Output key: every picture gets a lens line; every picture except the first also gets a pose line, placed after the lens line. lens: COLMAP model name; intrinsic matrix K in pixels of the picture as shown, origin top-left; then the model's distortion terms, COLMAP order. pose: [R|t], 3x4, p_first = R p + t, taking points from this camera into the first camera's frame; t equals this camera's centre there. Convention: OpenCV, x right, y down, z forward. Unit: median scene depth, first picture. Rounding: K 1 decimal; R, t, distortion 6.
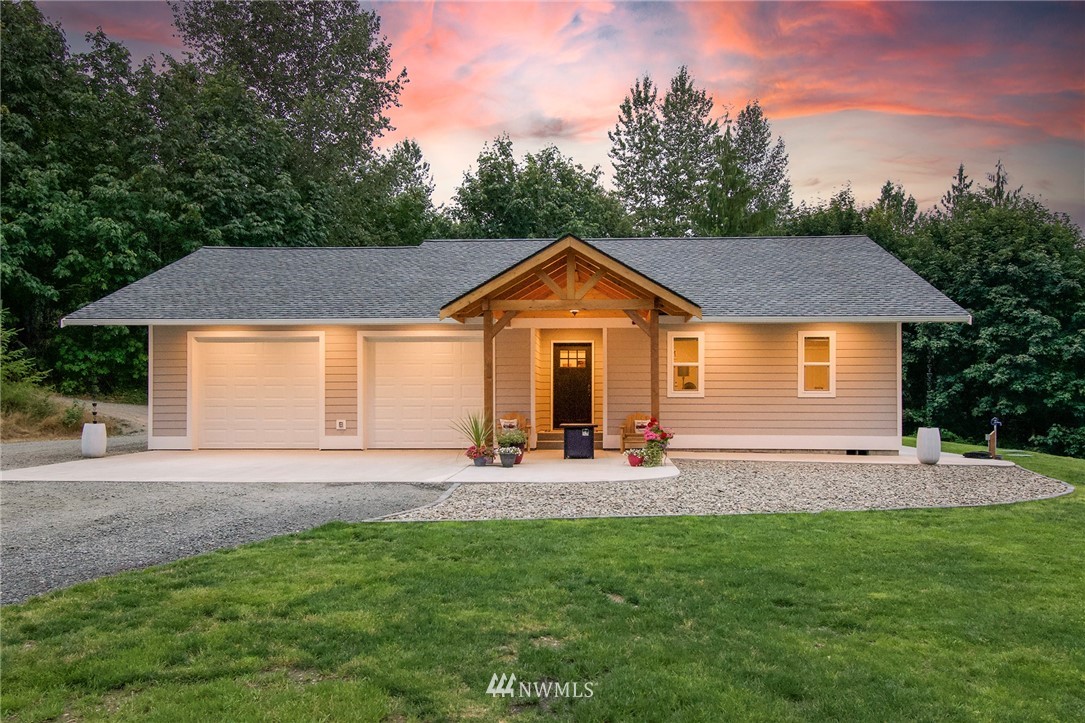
lens RADIAL K [[834.8, 0, 542.5], [0, 834.8, 361.5], [0, 0, 1]] dist [0.023256, 0.000834]
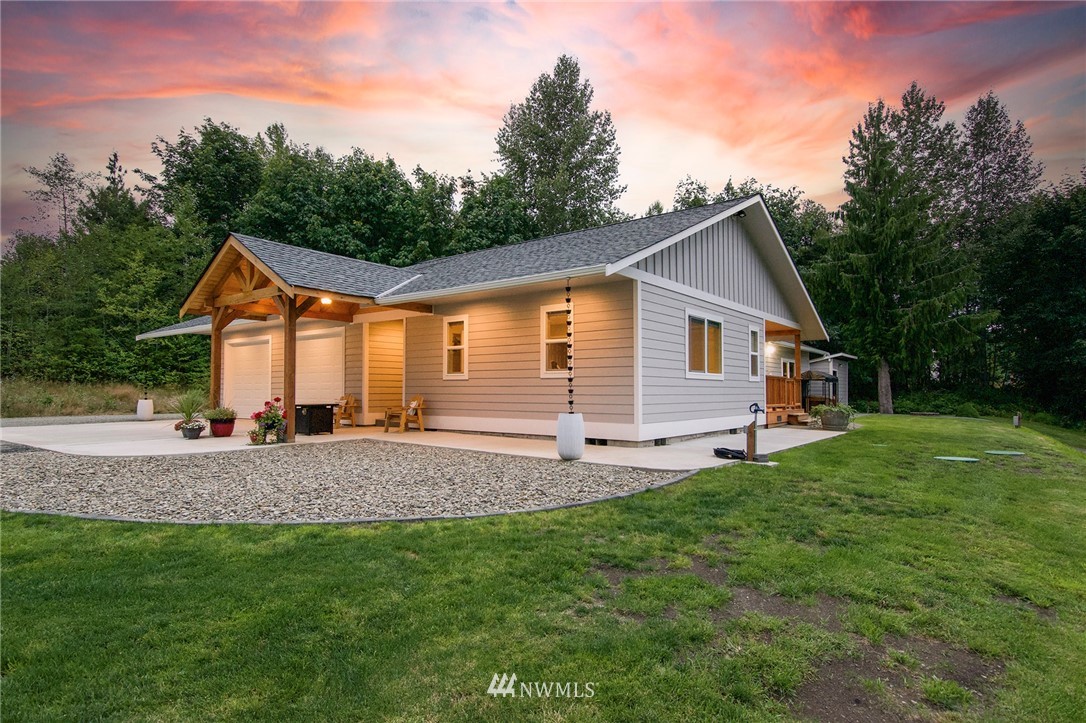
lens RADIAL K [[559.5, 0, 543.0], [0, 559.5, 361.5], [0, 0, 1]] dist [0.010691, -0.001907]
pose [[0.831355, -0.029004, -0.554984, 0.596394], [0.026197, 0.999572, -0.012995, 0.030059], [0.555124, -0.003735, 0.831759, 0.455032]]
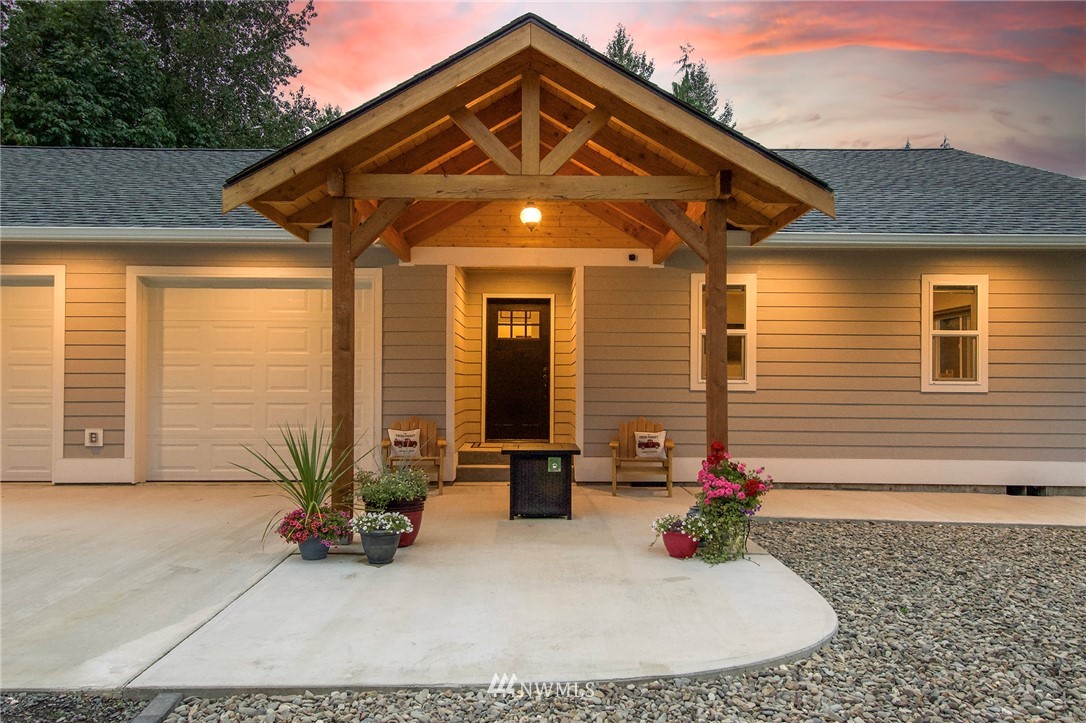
lens RADIAL K [[778.2, 0, 543.0], [0, 778.2, 361.5], [0, 0, 1]] dist [0.082459, -0.002493]
pose [[0.995779, 0.007520, 0.091472, 0.002310], [-0.009265, 0.999783, 0.018664, 0.013393], [-0.091311, -0.019433, 0.995633, 0.453213]]
